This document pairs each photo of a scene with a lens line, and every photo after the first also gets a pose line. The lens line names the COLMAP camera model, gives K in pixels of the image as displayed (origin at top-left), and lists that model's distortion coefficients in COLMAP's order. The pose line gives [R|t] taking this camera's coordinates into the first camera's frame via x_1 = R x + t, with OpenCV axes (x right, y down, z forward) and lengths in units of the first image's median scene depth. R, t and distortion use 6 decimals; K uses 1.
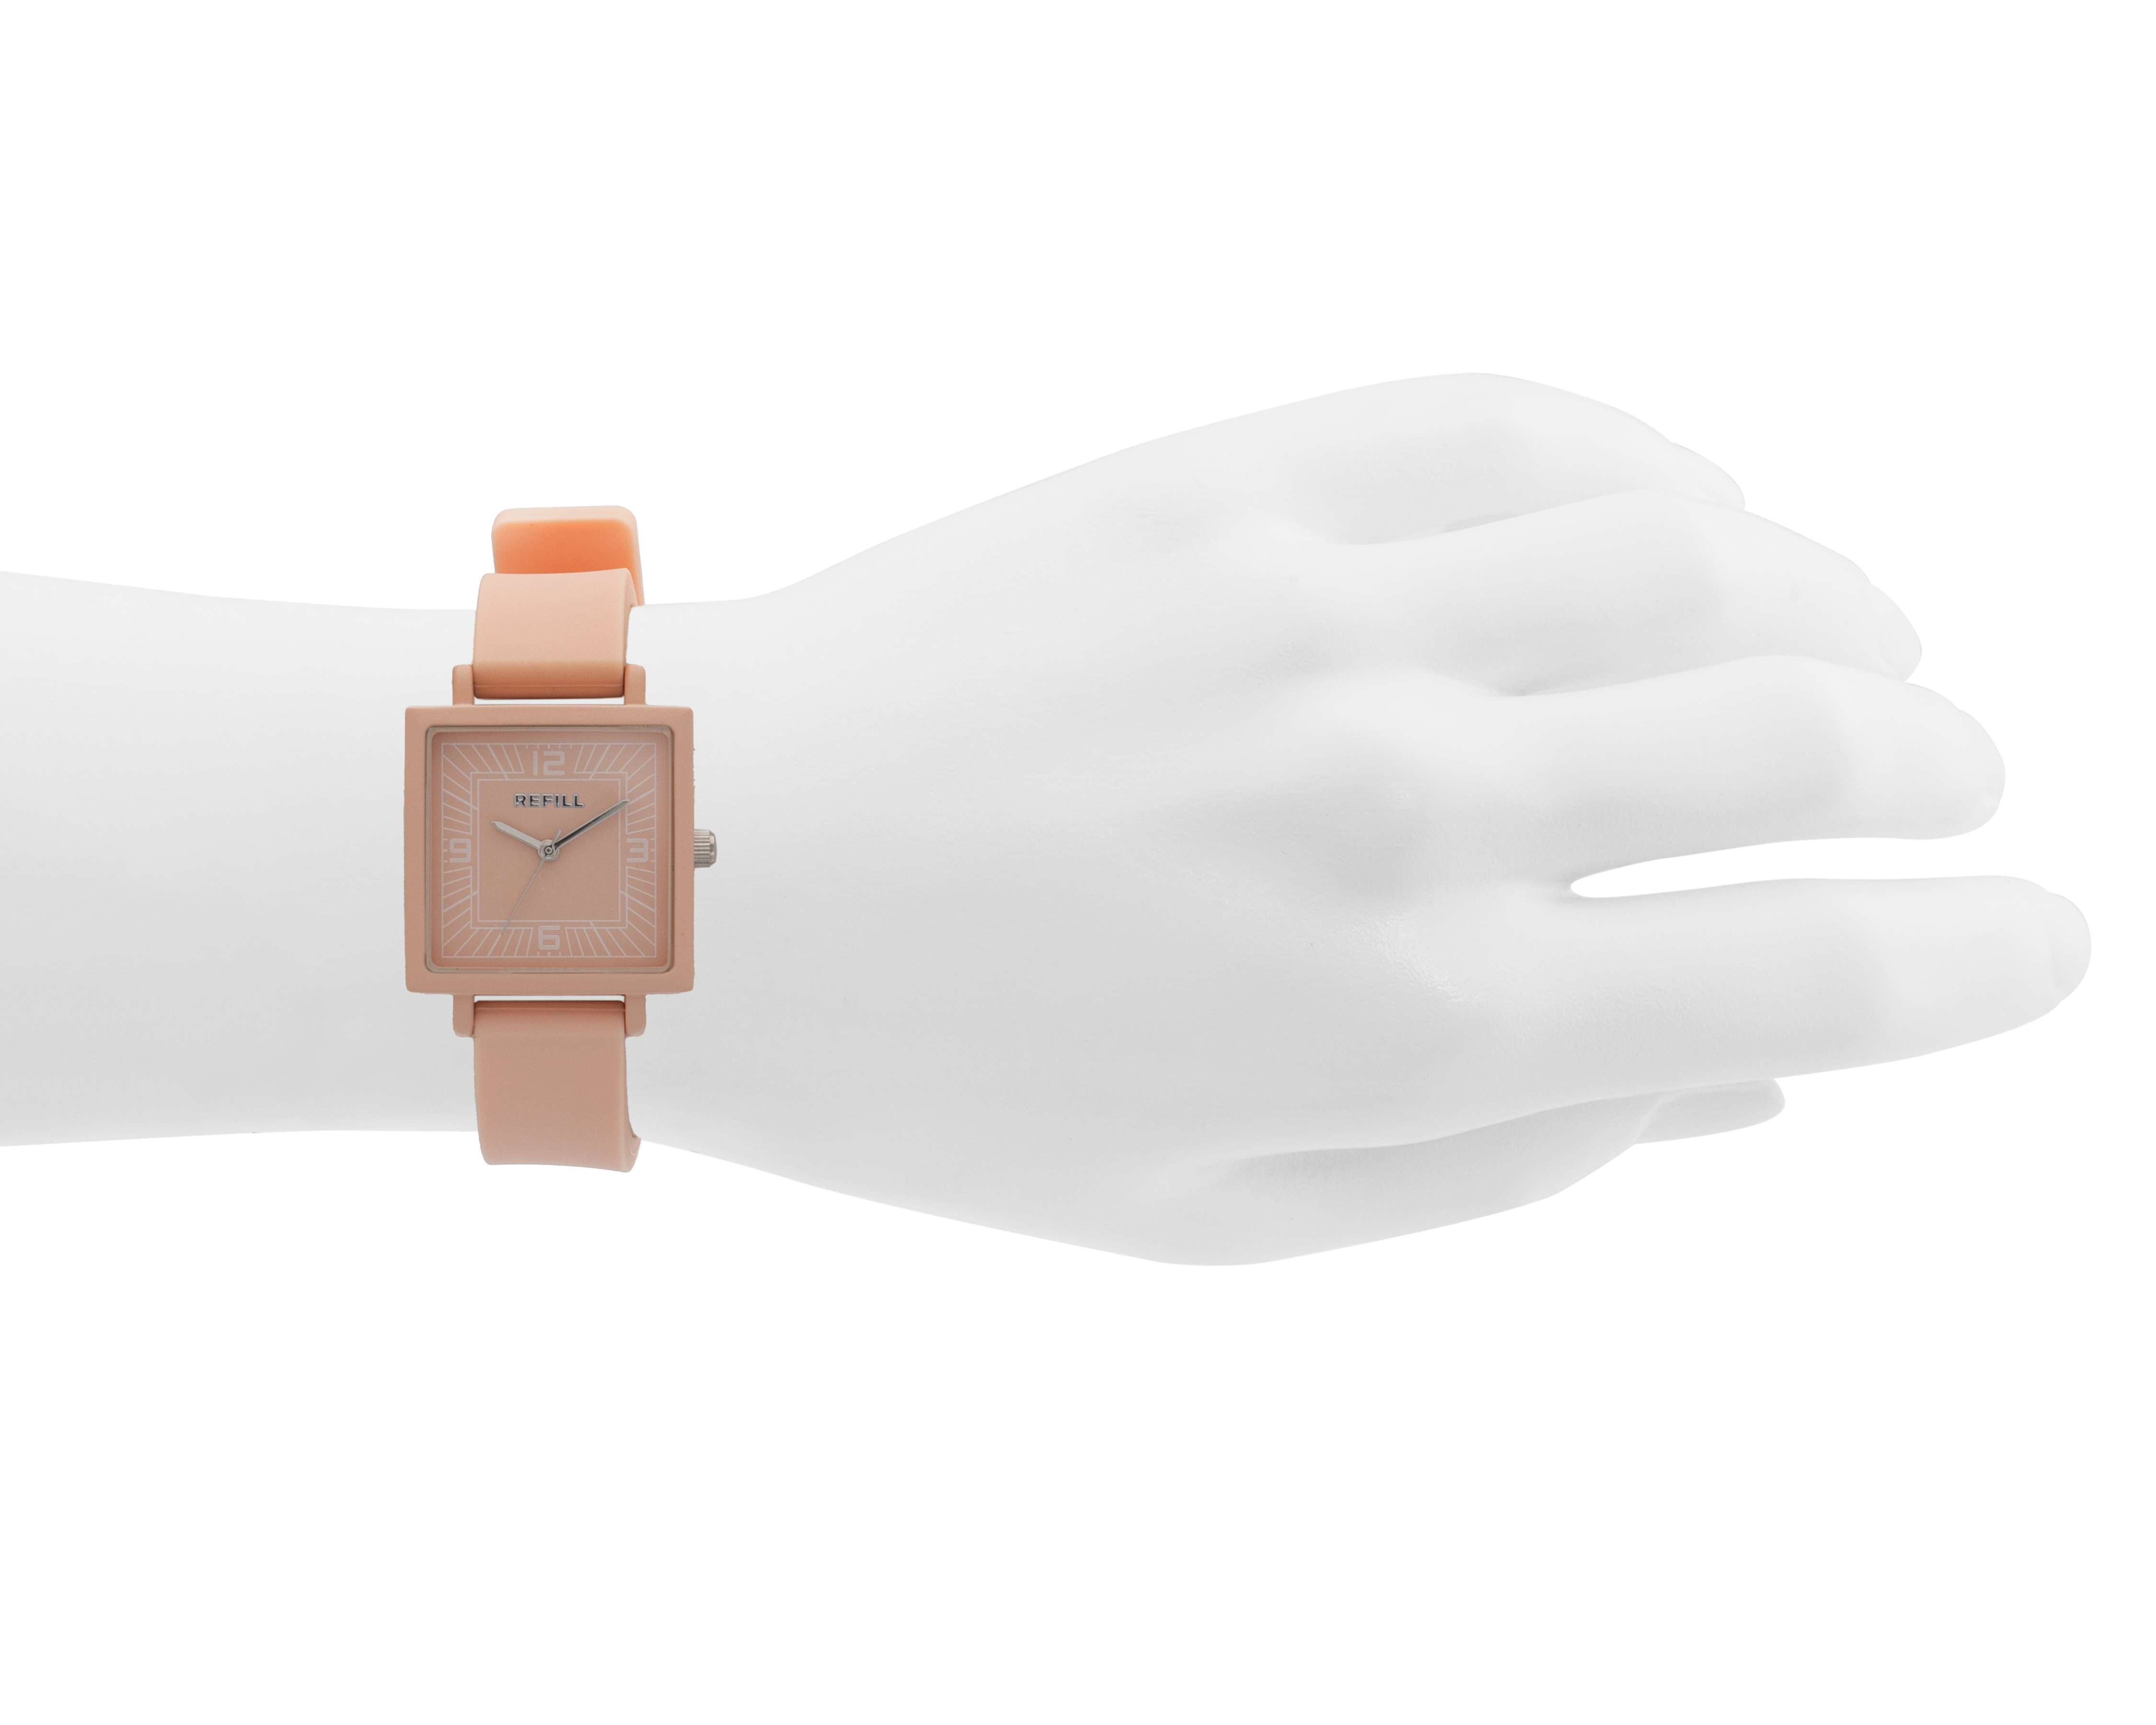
lens RADIAL K [[7394.6, 0, 1077.0], [0, 7394.6, 861.7], [0, 0, 1]] dist [-0.053715, 0.000000]
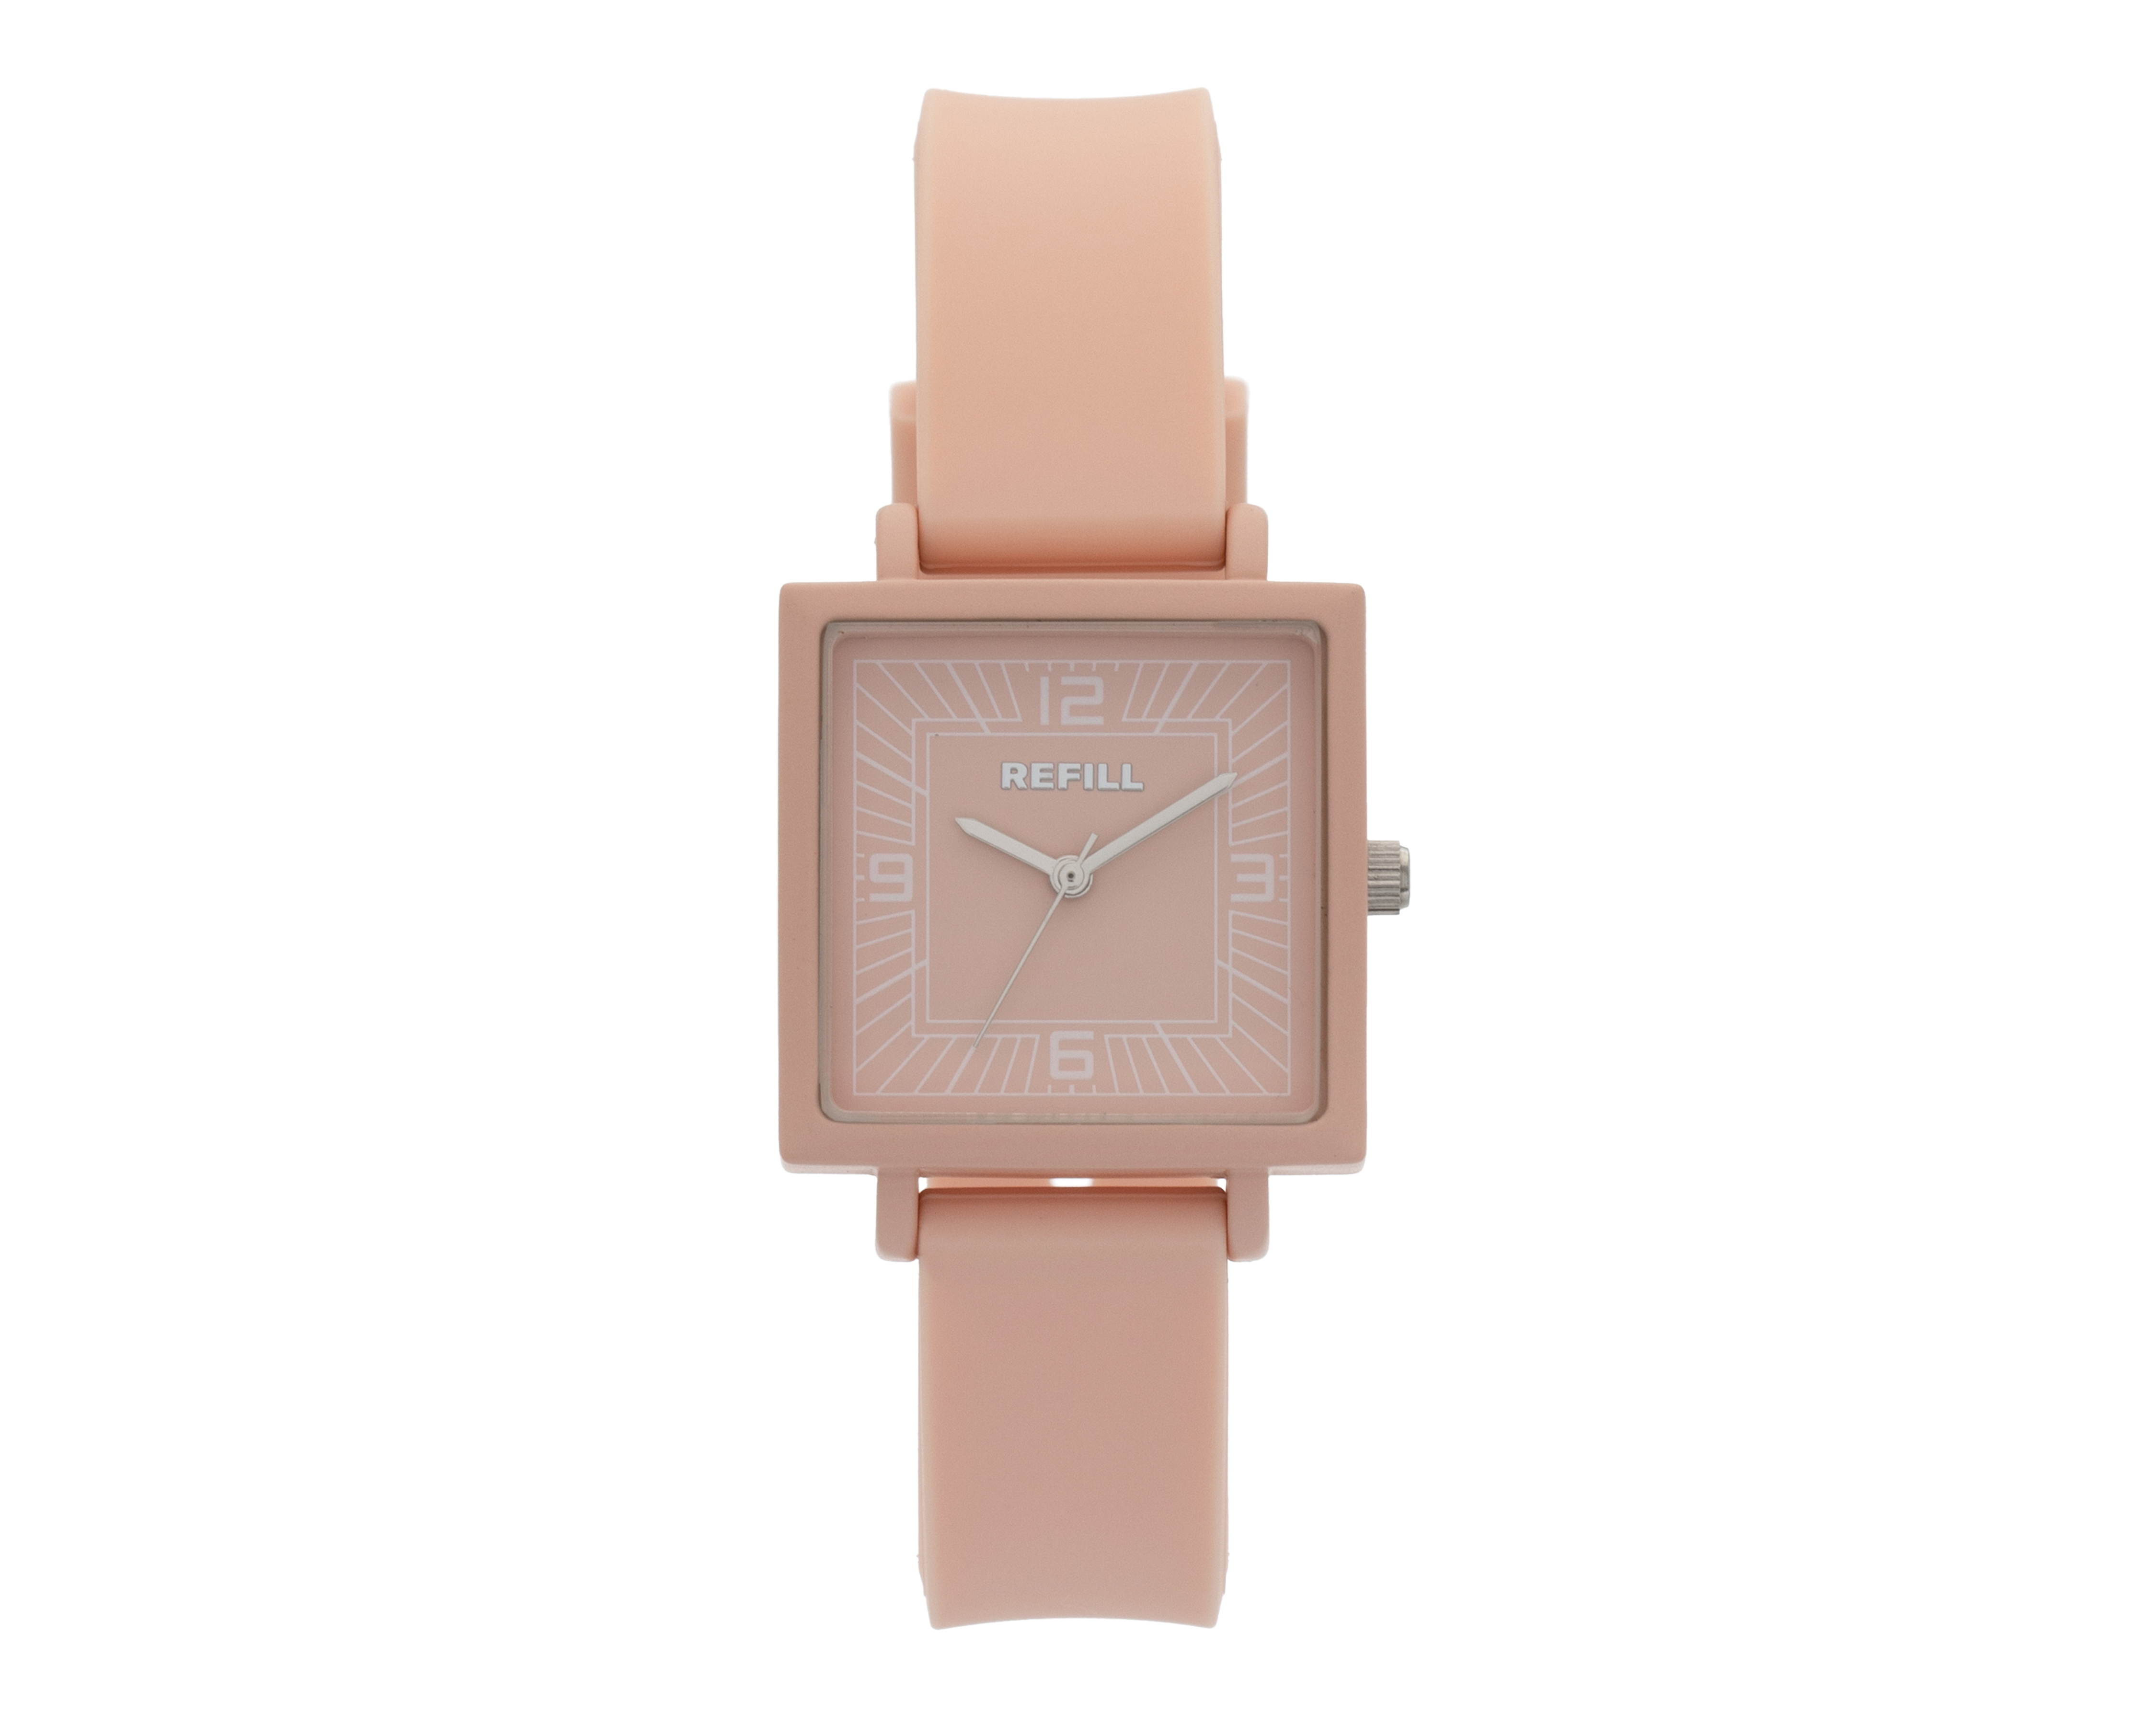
lens RADIAL K [[7395.4, 0, 1077.7], [0, 7395.4, 859.8], [0, 0, 1]] dist [-0.053715, 0.000000]
pose [[0.996068, -0.001900, -0.088576, -0.027568], [0.000712, 0.999909, -0.013442, 0.003877], [0.088593, 0.013326, 0.995979, 0.511182]]
